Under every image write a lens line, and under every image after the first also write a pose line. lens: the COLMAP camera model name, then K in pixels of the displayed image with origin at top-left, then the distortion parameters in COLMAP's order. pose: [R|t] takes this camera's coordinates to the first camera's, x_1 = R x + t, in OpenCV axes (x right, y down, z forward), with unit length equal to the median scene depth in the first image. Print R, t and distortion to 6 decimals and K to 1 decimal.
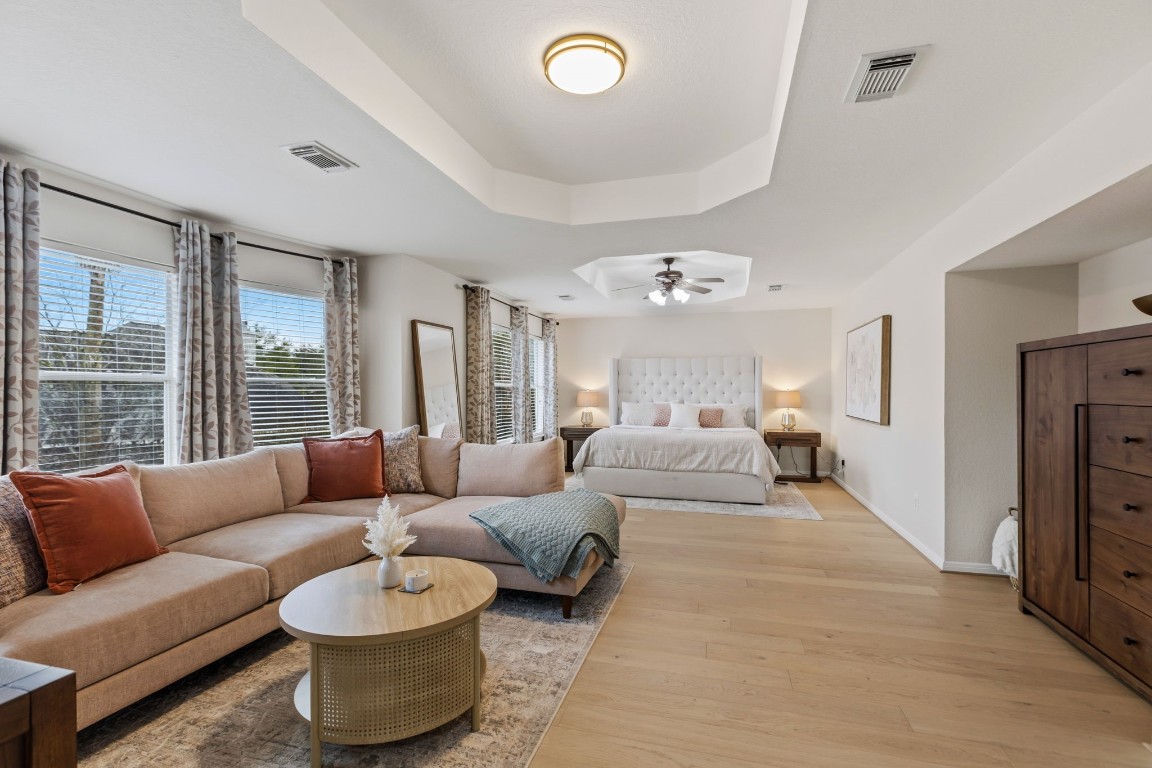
lens RADIAL K [[533.6, 0, 577.6], [0, 533.6, 411.7], [0, 0, 1]] dist [-0.000492, -0.000021]
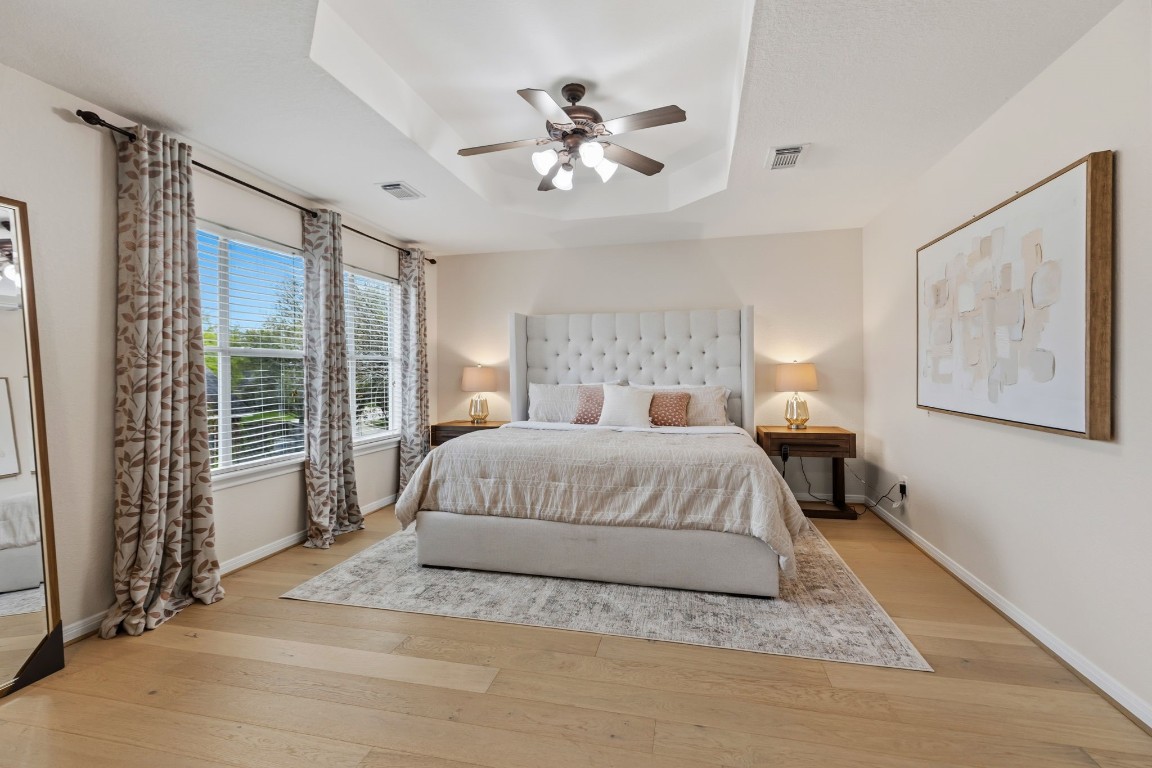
lens RADIAL K [[516.0, 0, 576.0], [0, 516.0, 384.0], [0, 0, 1]] dist [0.001614, 0.000238]
pose [[0.999165, -0.006642, 0.040318, 0.132279], [0.007359, 0.999817, -0.017658, -0.007698], [-0.040193, 0.017939, 0.999031, 0.465363]]
